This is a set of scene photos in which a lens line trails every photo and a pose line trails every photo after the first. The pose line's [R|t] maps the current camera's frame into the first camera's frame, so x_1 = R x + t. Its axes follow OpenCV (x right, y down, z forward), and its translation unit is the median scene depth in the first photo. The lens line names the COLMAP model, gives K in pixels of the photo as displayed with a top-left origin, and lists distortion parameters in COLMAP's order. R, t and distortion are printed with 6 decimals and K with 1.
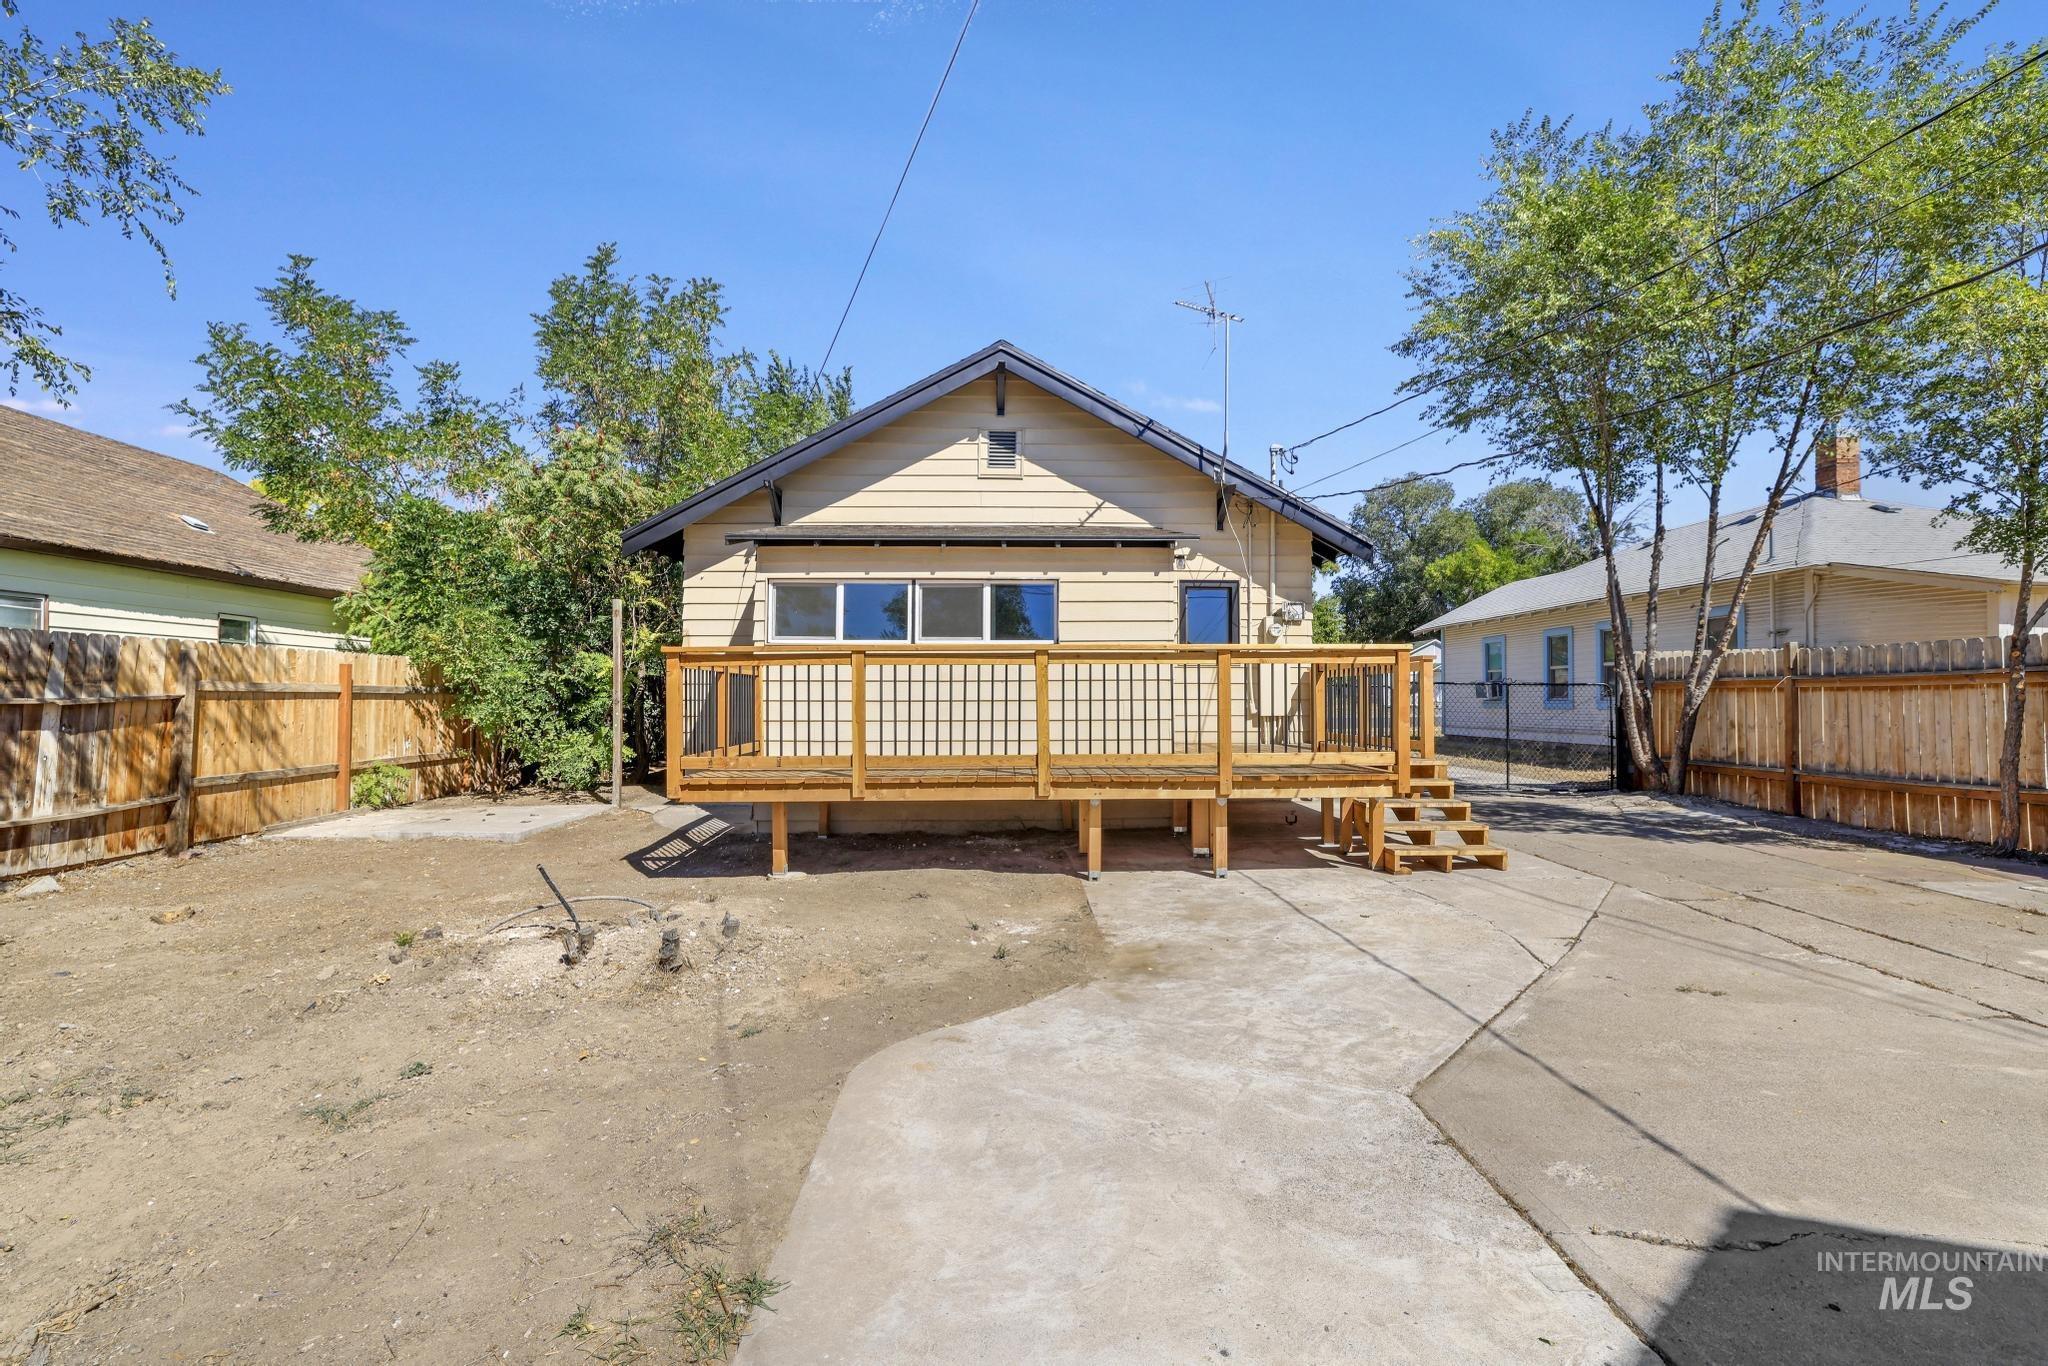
lens RADIAL K [[904.1, 0, 1017.2], [0, 904.1, 696.3], [0, 0, 1]] dist [-0.047496, 0.017218]
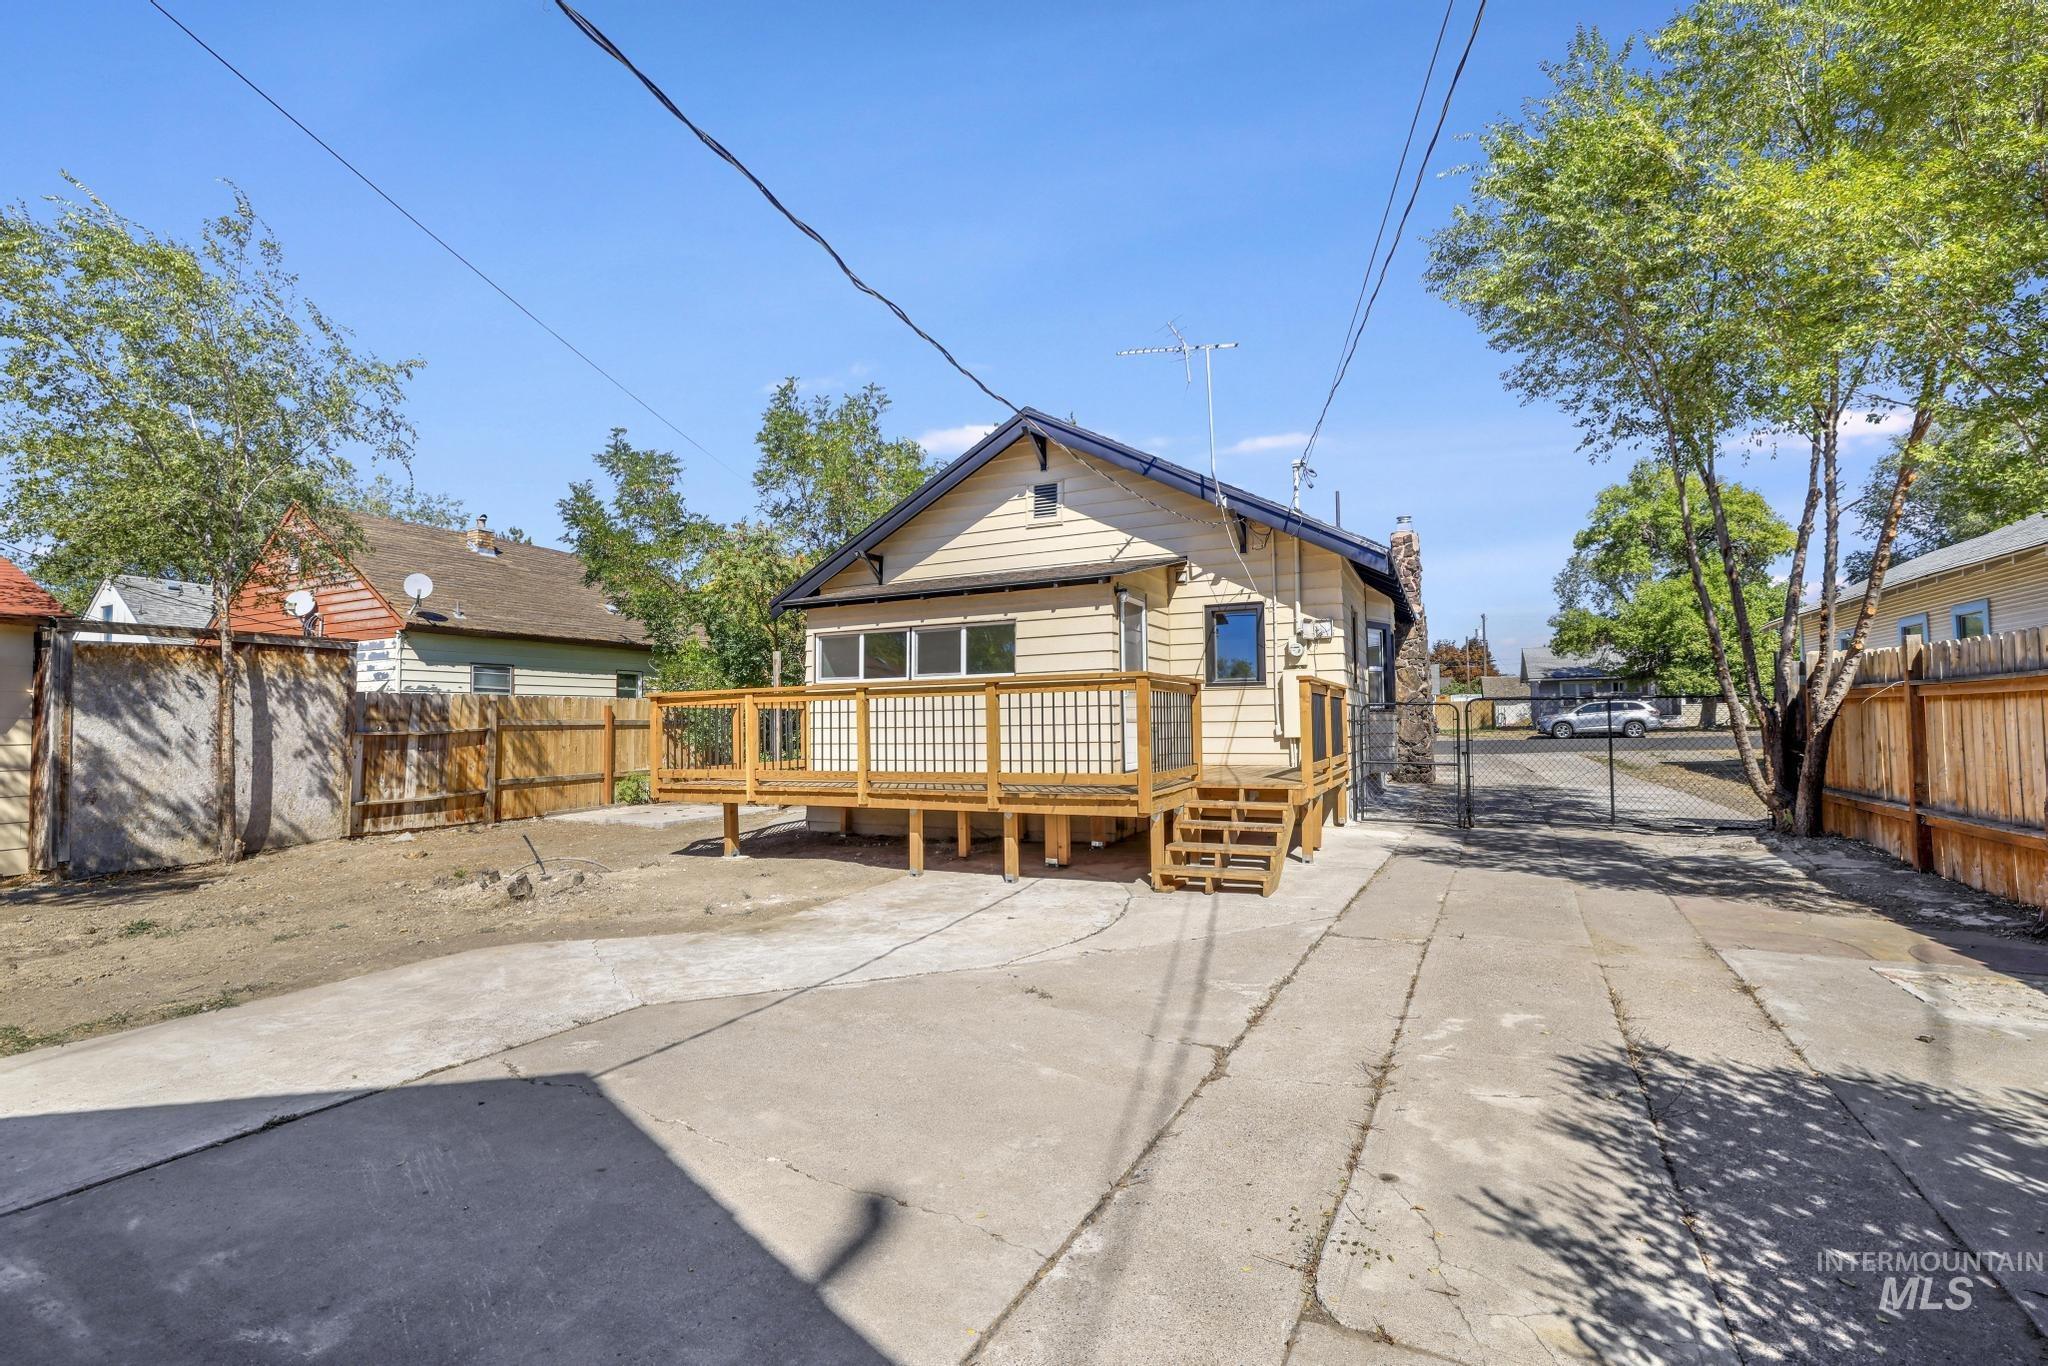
lens RADIAL K [[904.1, 0, 1017.2], [0, 904.1, 696.3], [0, 0, 1]] dist [-0.047496, 0.017218]
pose [[0.880762, -0.025787, -0.472856, 0.582769], [0.015149, 0.999540, -0.026291, -0.002311], [0.473317, 0.015993, 0.880747, -0.000975]]
